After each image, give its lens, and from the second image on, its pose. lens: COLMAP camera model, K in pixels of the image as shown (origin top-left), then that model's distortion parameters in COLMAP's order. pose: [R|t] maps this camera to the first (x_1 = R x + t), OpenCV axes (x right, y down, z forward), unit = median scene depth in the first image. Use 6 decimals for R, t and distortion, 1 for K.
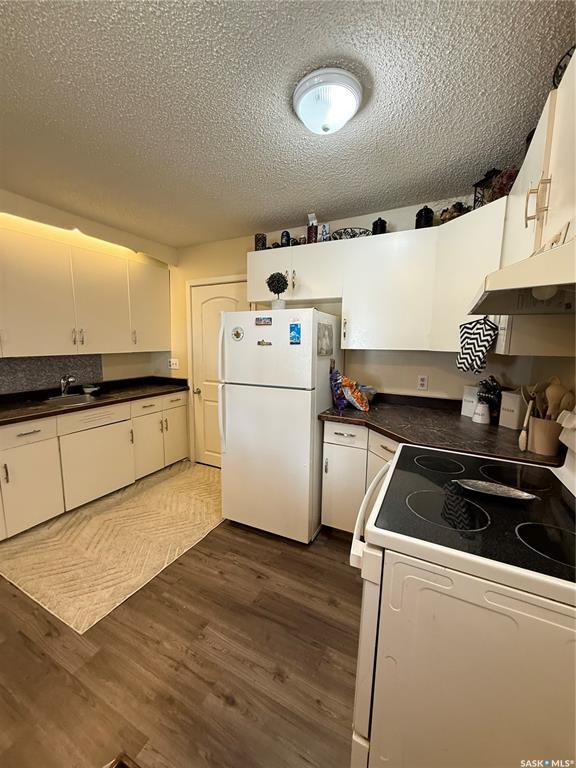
lens RADIAL K [[305.1, 0, 288.0], [0, 305.1, 384.0], [0, 0, 1]] dist [-0.000092, -0.000244]
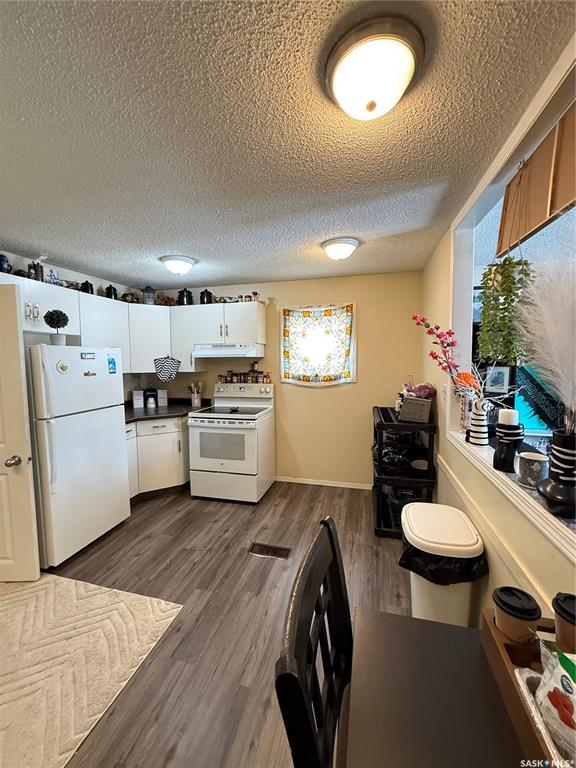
lens RADIAL K [[305.1, 0, 288.0], [0, 305.1, 384.0], [0, 0, 1]] dist [-0.000092, -0.000244]
pose [[-0.212459, -0.089073, 0.973102, -1.461501], [0.132515, 0.984011, 0.119004, -0.140953], [-0.968143, 0.154234, -0.197259, 0.516888]]
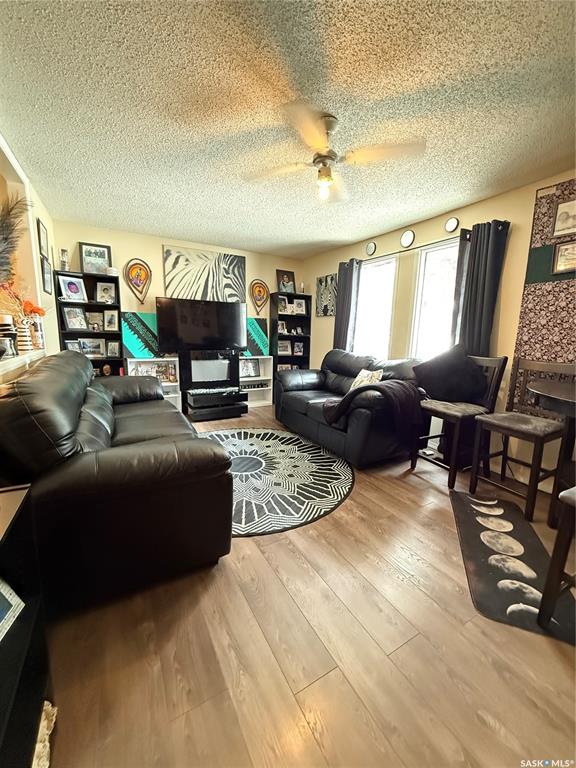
lens RADIAL K [[305.1, 0, 288.0], [0, 305.1, 384.0], [0, 0, 1]] dist [-0.000092, -0.000244]
pose [[-0.834874, -0.126340, 0.535745, -2.273259], [0.035604, 0.958870, 0.281604, 0.033900], [-0.549288, 0.254179, -0.796038, 0.260969]]
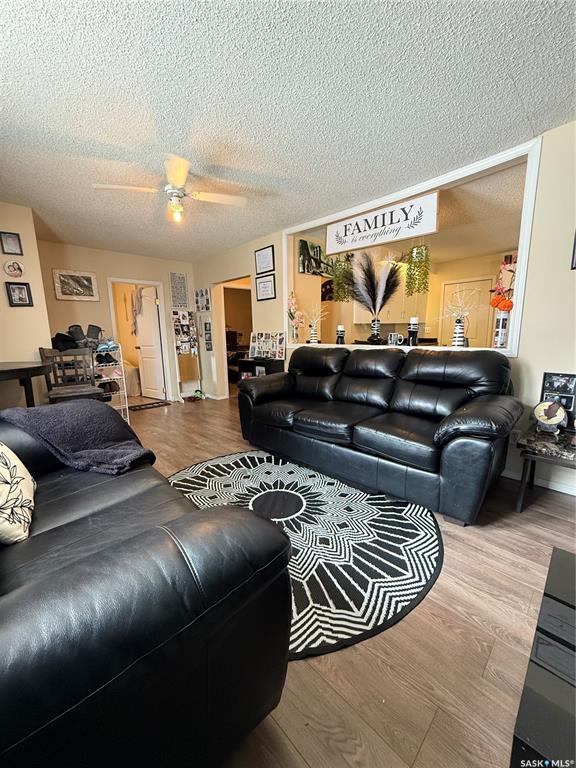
lens RADIAL K [[306.7, 0, 288.0], [0, 306.7, 384.0], [0, 0, 1]] dist [0.000472, -0.000064]
pose [[0.942951, 0.026393, -0.331885, -0.983974], [-0.013818, 0.999096, 0.040191, 0.333444], [0.332646, -0.033312, 0.942463, -1.678714]]
